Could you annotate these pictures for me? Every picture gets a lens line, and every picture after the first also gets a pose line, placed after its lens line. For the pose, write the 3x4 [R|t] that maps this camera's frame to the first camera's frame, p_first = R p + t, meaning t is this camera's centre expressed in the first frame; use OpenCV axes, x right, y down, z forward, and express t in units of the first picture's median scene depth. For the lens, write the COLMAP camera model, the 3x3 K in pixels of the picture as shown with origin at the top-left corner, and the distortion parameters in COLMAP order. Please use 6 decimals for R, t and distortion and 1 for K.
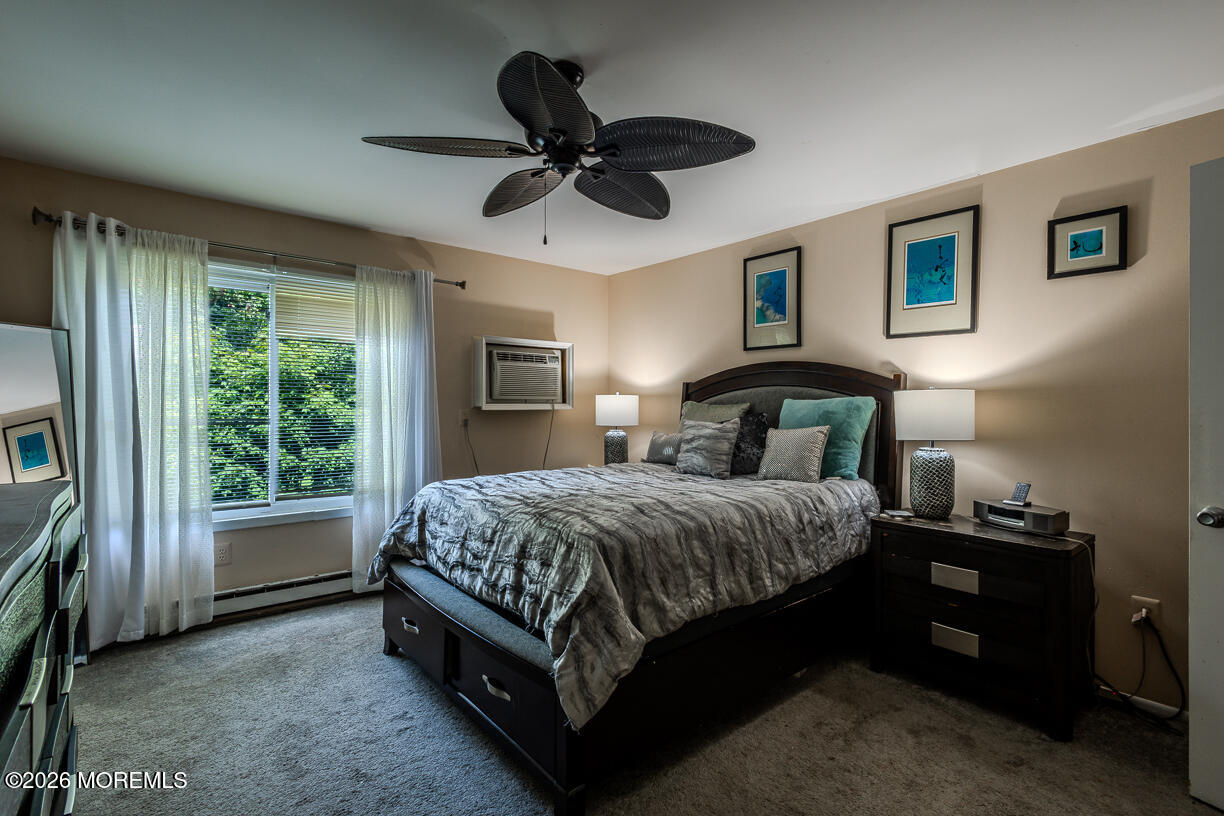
lens RADIAL K [[585.6, 0, 594.7], [0, 585.6, 396.1], [0, 0, 1]] dist [0.008014, 0.000045]
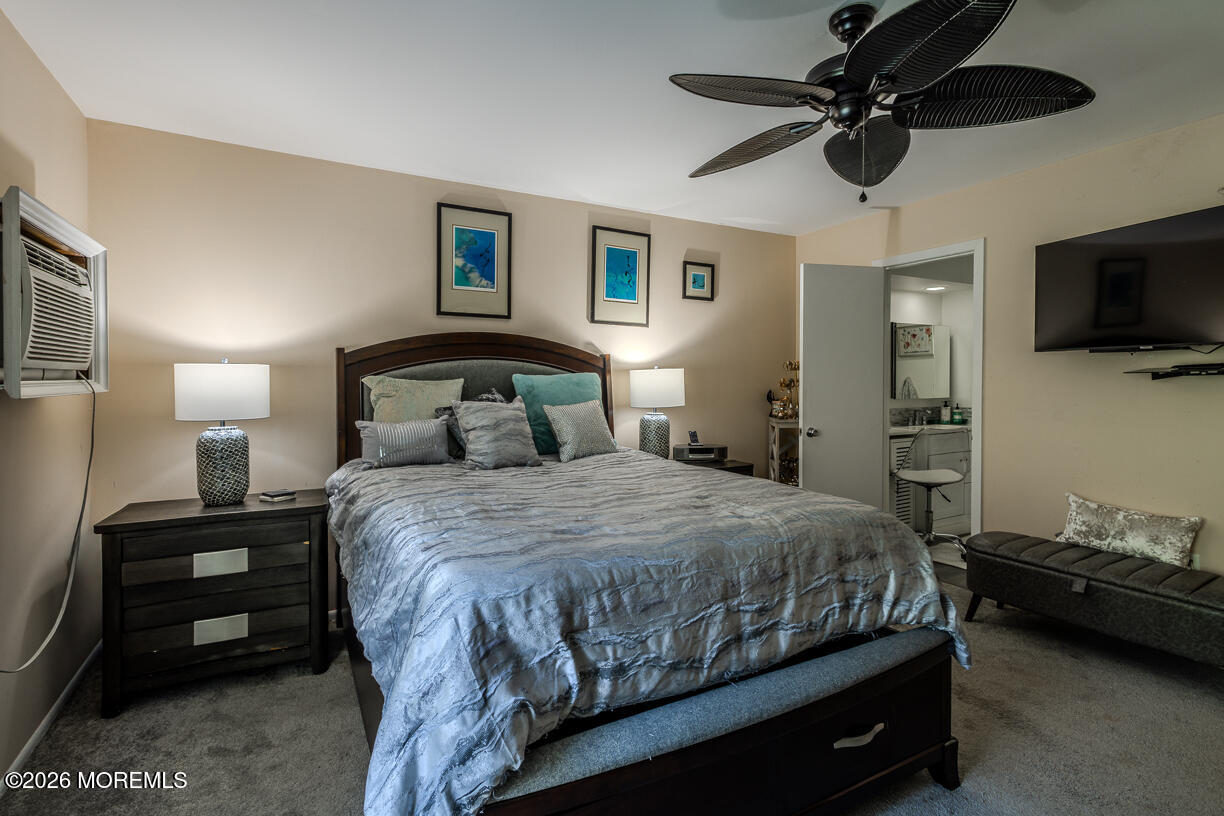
lens RADIAL K [[585.6, 0, 594.7], [0, 585.6, 396.1], [0, 0, 1]] dist [0.008014, 0.000045]
pose [[0.162450, -0.027358, 0.986337, -0.645983], [-0.012635, 0.999476, 0.029803, 0.011895], [-0.986636, -0.017304, 0.162019, 0.796592]]
